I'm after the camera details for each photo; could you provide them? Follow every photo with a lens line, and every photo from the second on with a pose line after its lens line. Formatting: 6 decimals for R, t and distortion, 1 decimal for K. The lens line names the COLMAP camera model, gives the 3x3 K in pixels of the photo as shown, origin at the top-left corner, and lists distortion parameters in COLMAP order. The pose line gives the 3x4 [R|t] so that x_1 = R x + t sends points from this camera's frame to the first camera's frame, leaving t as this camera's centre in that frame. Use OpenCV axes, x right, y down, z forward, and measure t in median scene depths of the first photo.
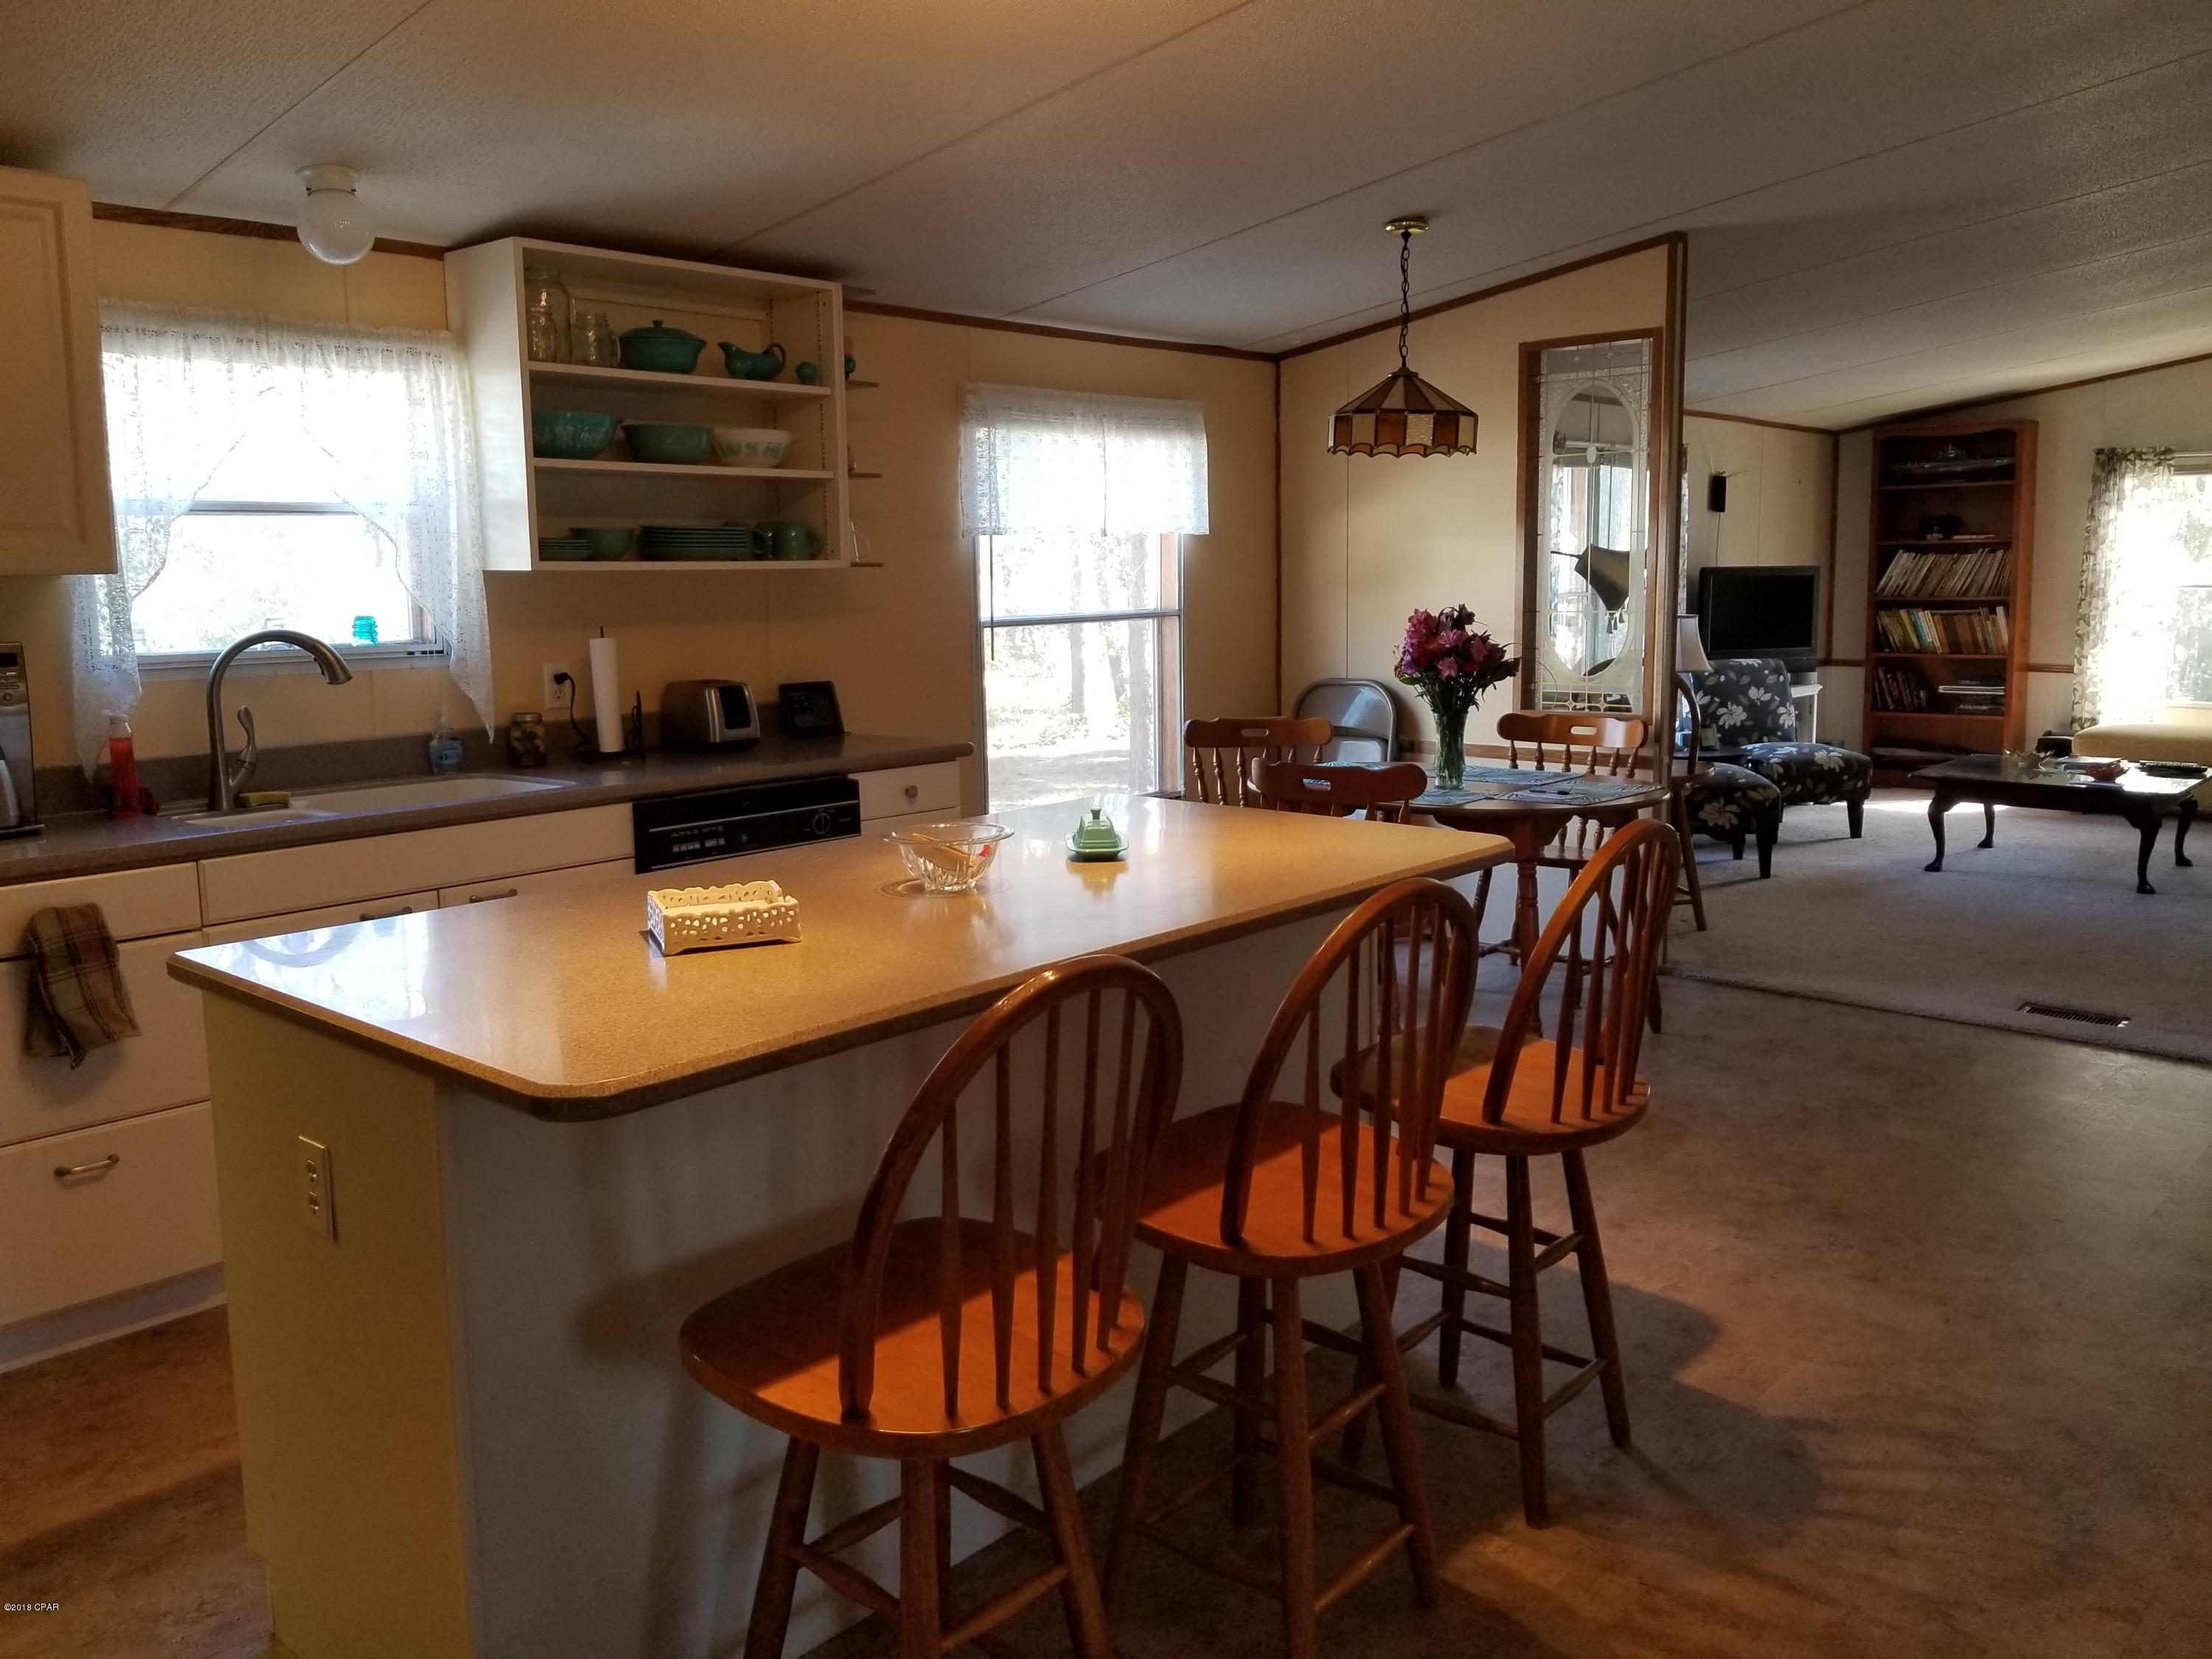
lens RADIAL K [[1718.5, 0, 1102.3], [0, 1718.5, 770.1], [0, 0, 1]] dist [0.057973, -0.107139]
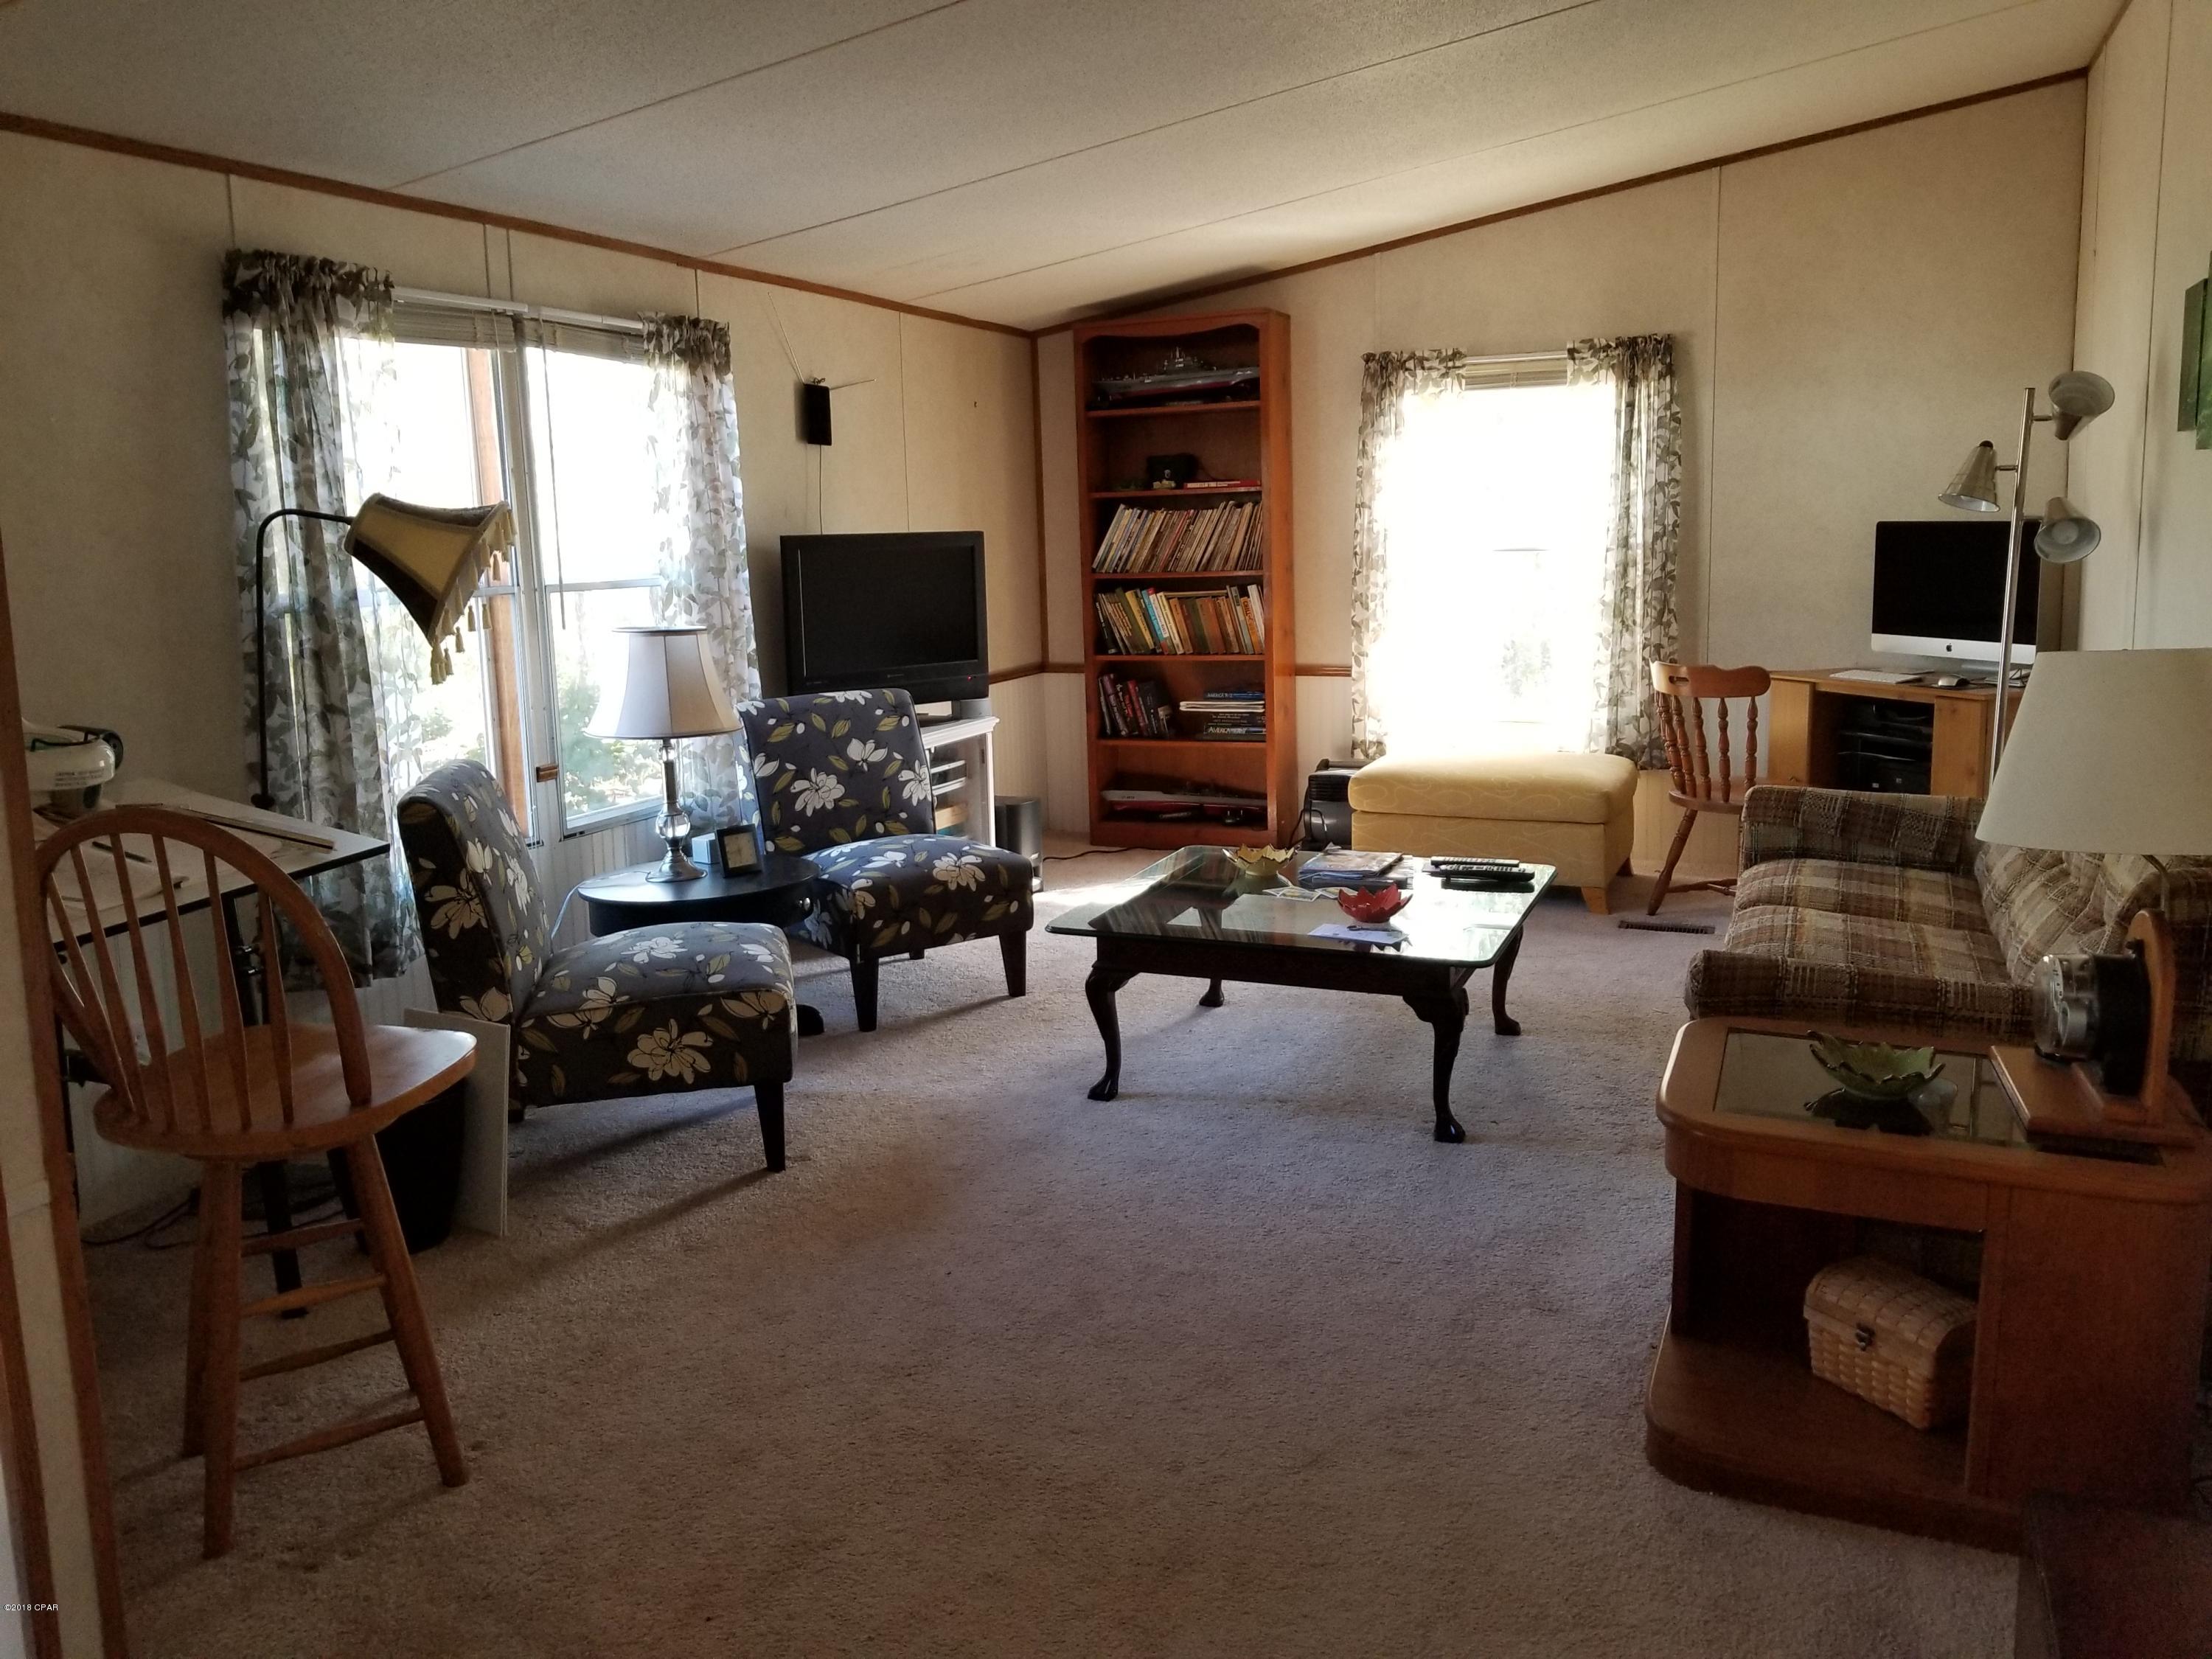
lens RADIAL K [[1709.8, 0, 1112.5], [0, 1709.8, 751.0], [0, 0, 1]] dist [0.123718, -0.157414]
pose [[0.941554, -0.058727, 0.331702, 0.238695], [0.054683, 0.998272, 0.021520, -0.046818], [-0.332393, -0.002124, 0.943139, 0.378597]]
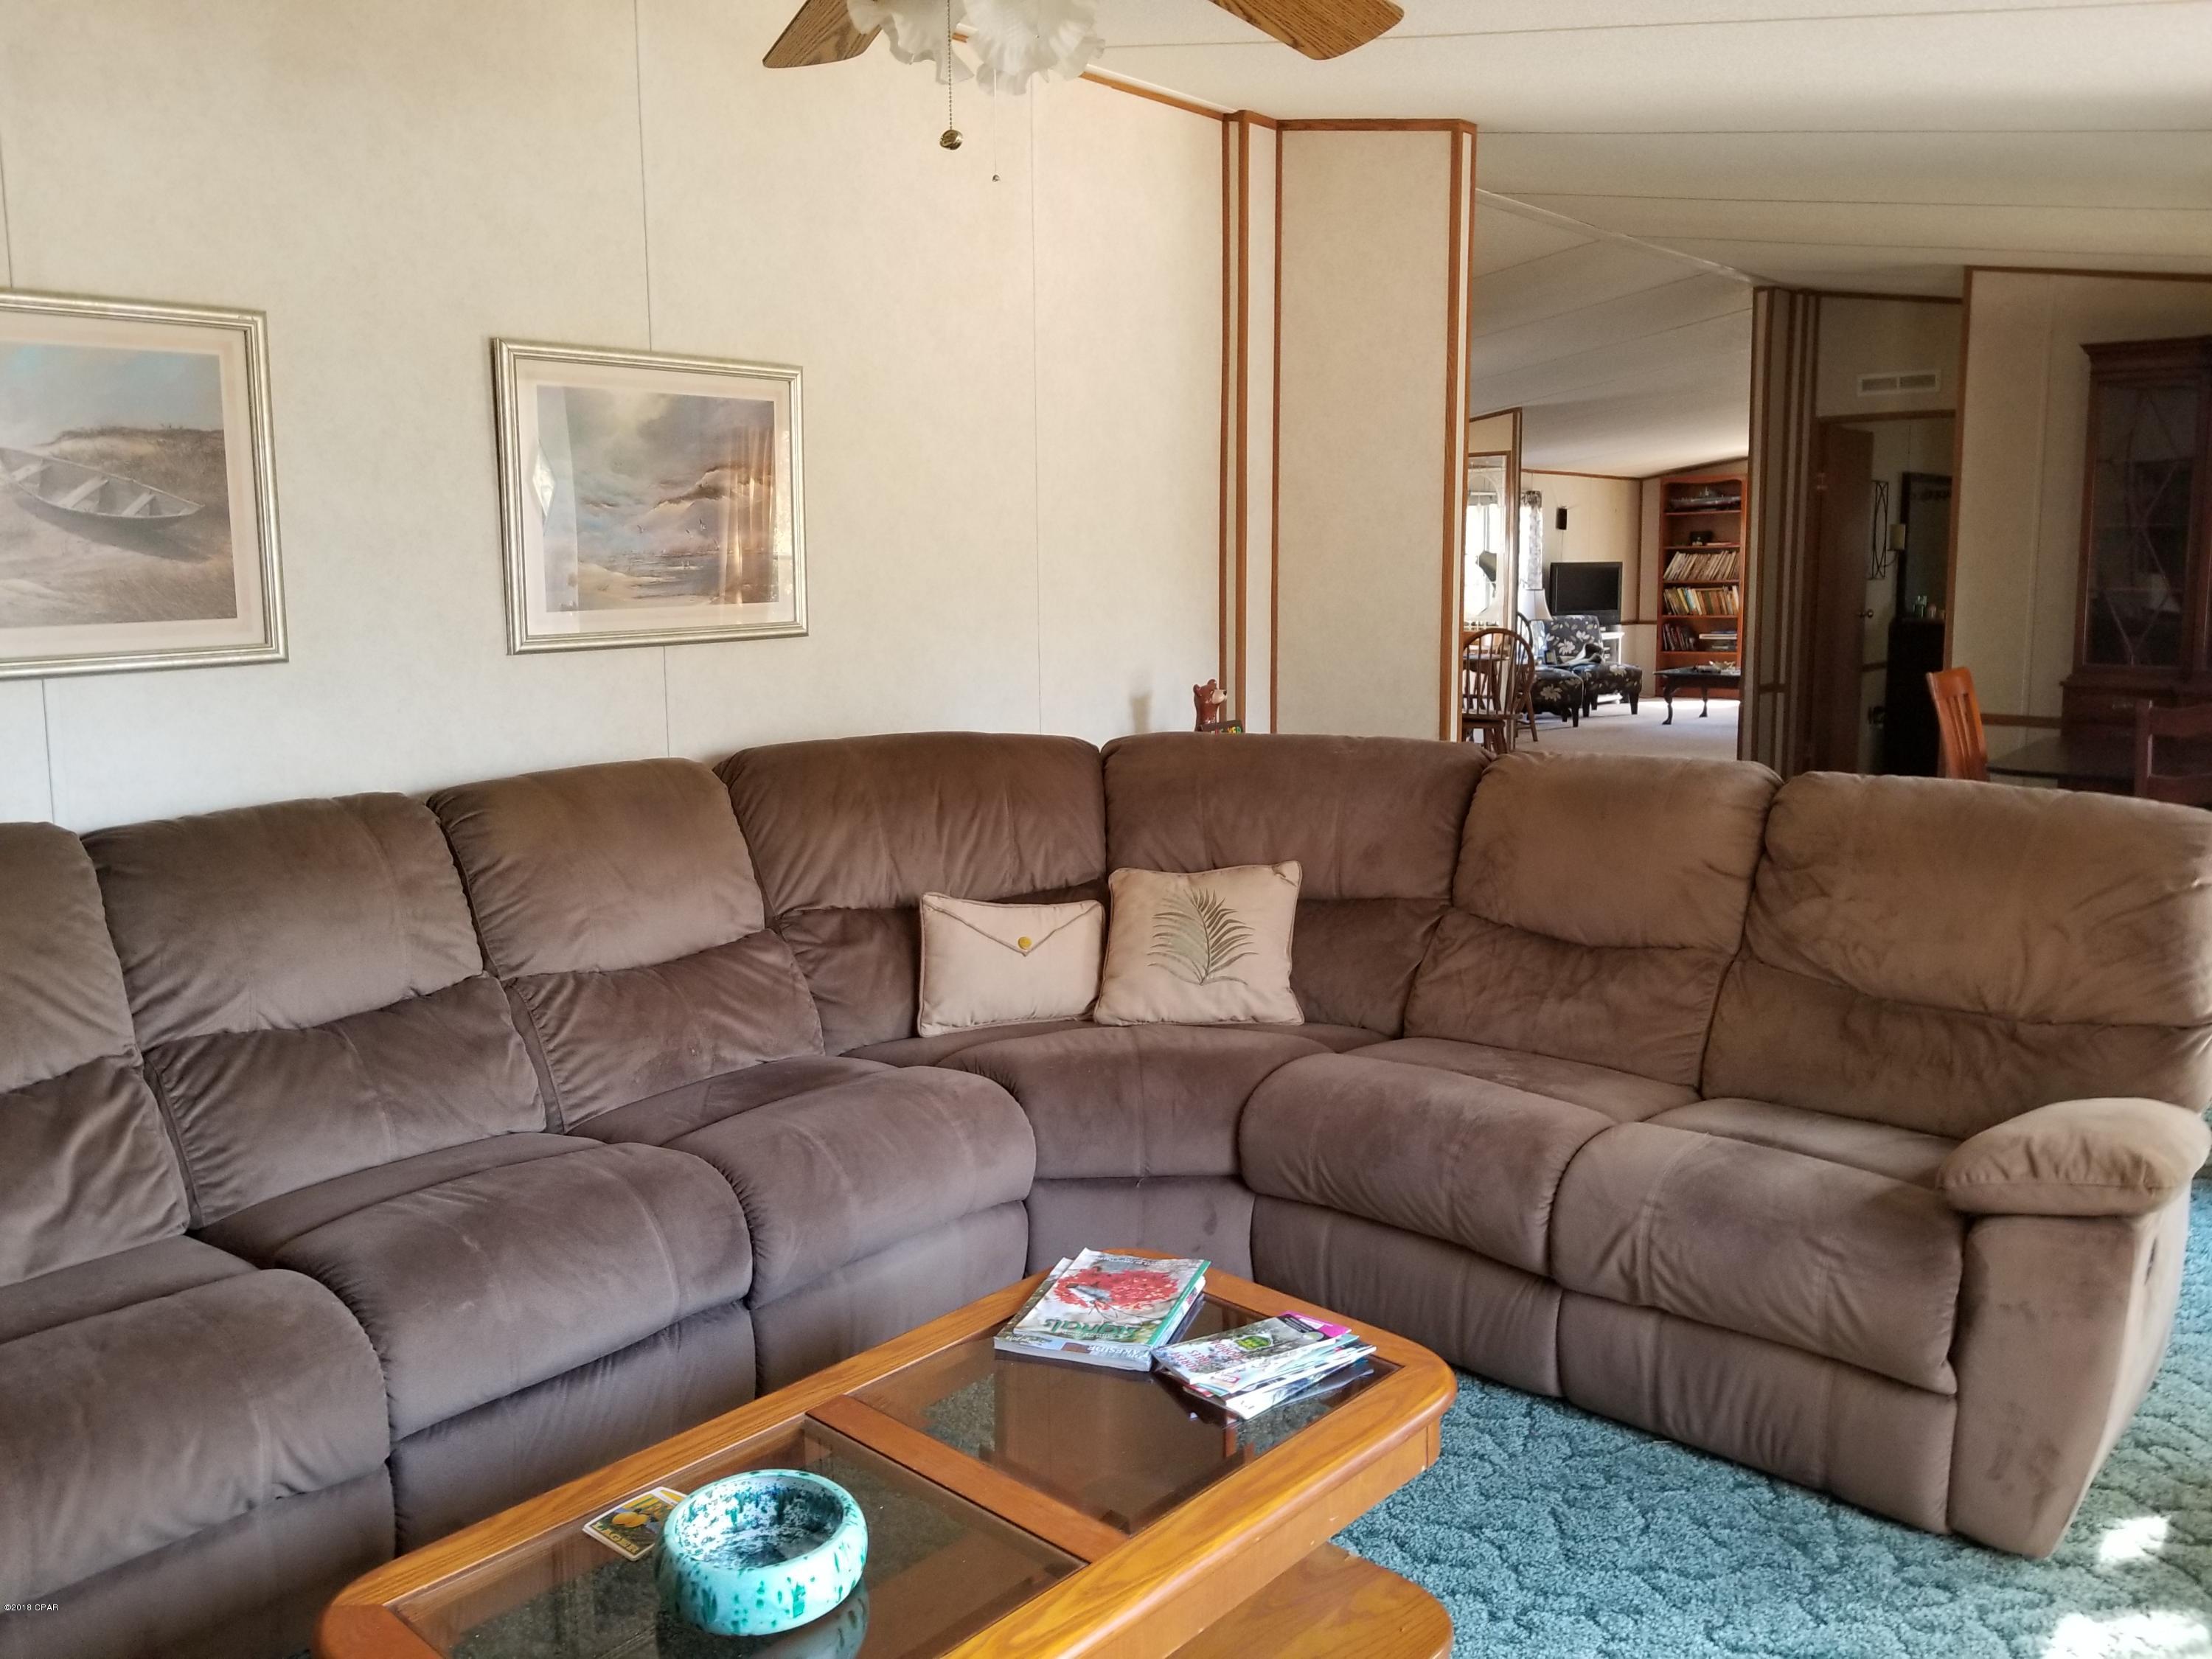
lens RADIAL K [[1709.8, 0, 1112.5], [0, 1709.8, 751.0], [0, 0, 1]] dist [0.123718, -0.157414]
pose [[0.999003, -0.003327, 0.044519, -0.153489], [0.003739, 0.999951, -0.009195, 0.077988], [-0.044486, 0.009352, 0.998966, -0.641499]]
